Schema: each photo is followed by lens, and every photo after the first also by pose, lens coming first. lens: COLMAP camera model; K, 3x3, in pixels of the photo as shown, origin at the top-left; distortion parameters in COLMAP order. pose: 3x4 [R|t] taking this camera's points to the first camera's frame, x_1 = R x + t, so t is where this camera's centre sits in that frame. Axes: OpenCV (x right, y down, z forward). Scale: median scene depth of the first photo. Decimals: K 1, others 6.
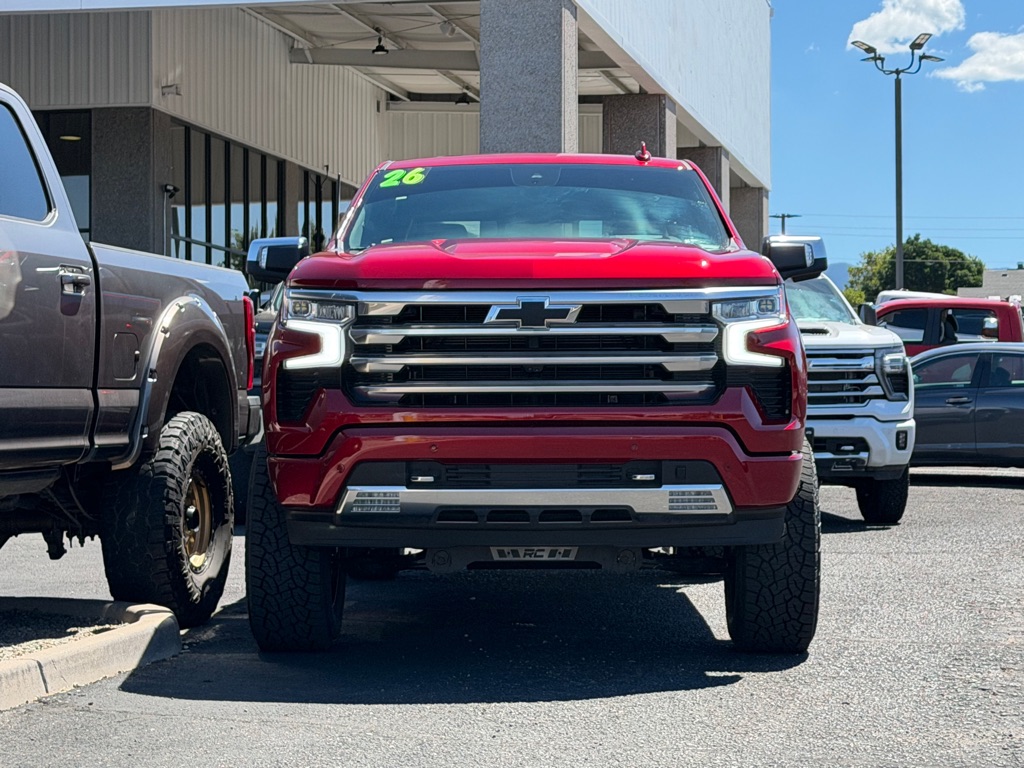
lens RADIAL K [[2286.0, 0, 537.8], [0, 2286.0, 382.8], [0, 0, 1]] dist [0.159352, 0.000000]
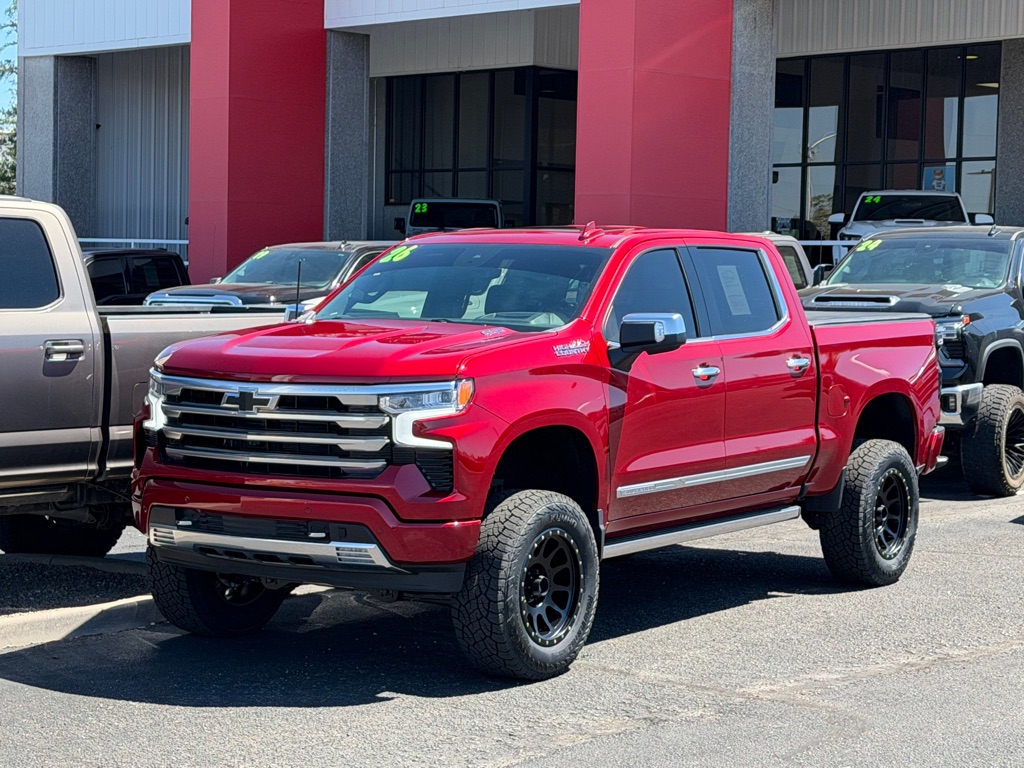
lens RADIAL K [[2286.0, 0, 497.4], [0, 2286.0, 388.1], [0, 0, 1]] dist [0.159352, 0.000000]
pose [[0.833543, 0.044631, -0.550649, 0.683265], [-0.009613, 0.997752, 0.066318, -0.103094], [0.552371, -0.049985, 0.832098, 0.007686]]
